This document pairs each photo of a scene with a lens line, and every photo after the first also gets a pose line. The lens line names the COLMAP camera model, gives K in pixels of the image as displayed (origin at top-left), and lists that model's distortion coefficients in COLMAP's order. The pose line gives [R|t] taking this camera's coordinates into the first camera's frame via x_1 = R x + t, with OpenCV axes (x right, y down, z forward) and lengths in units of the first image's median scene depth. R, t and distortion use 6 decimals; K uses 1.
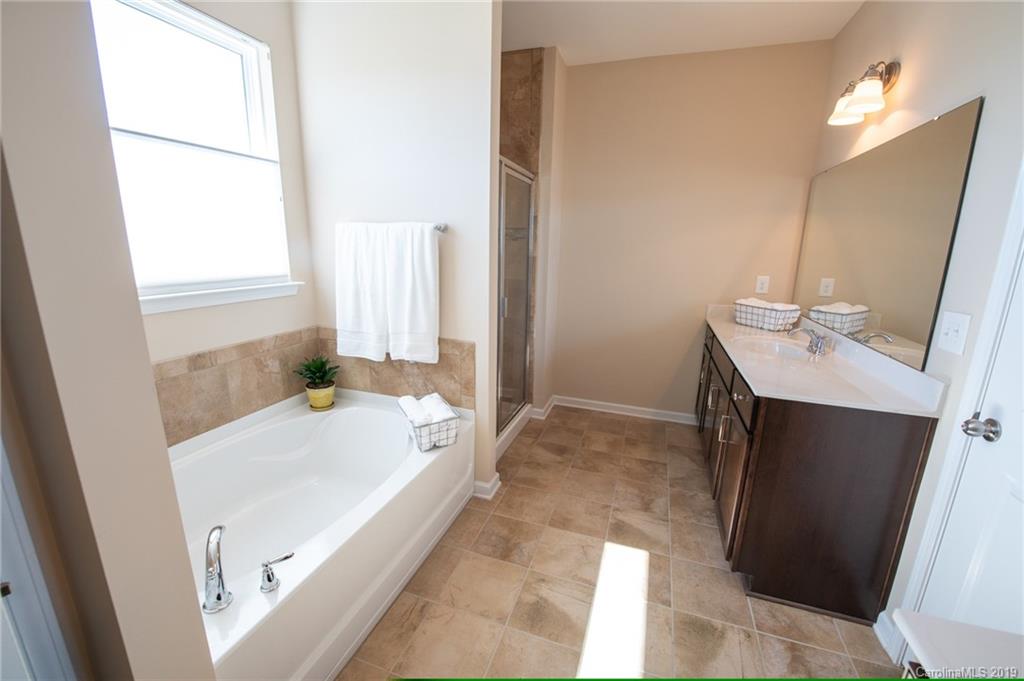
lens RADIAL K [[414.7, 0, 511.5], [0, 414.7, 339.4], [0, 0, 1]] dist [-0.000875, -0.000529]
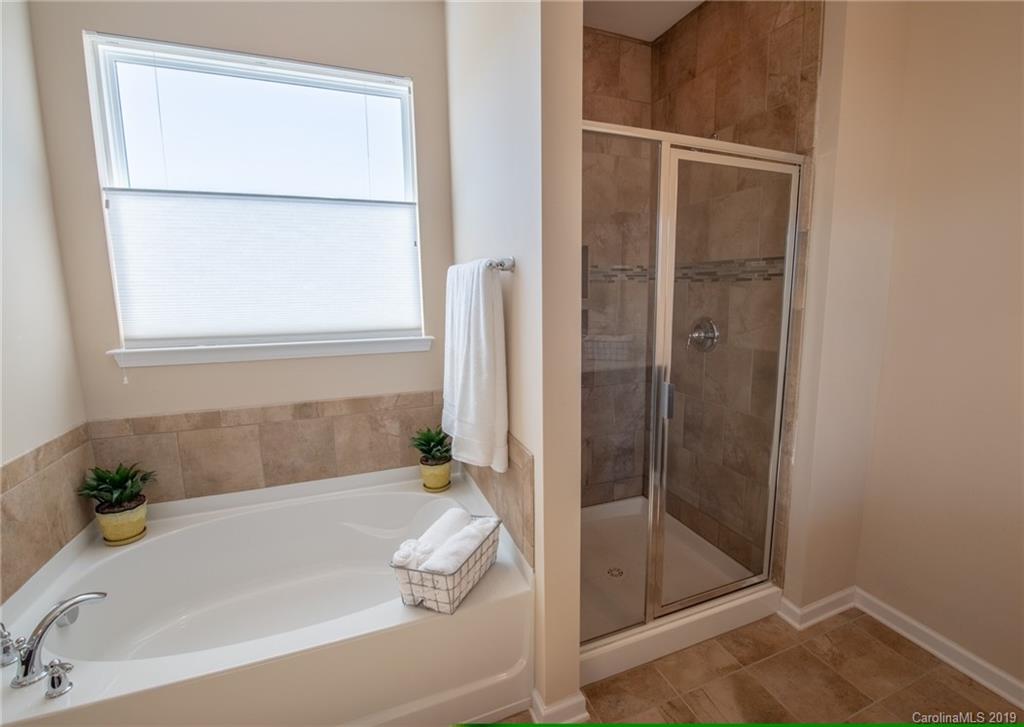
lens RADIAL K [[467.8, 0, 515.8], [0, 467.8, 364.3], [0, 0, 1]] dist [-0.004203, -0.001230]
pose [[0.678776, 0.094455, -0.728245, 0.358292], [-0.150195, 0.988586, -0.011770, -0.106288], [0.718822, 0.117368, 0.685216, 0.513386]]
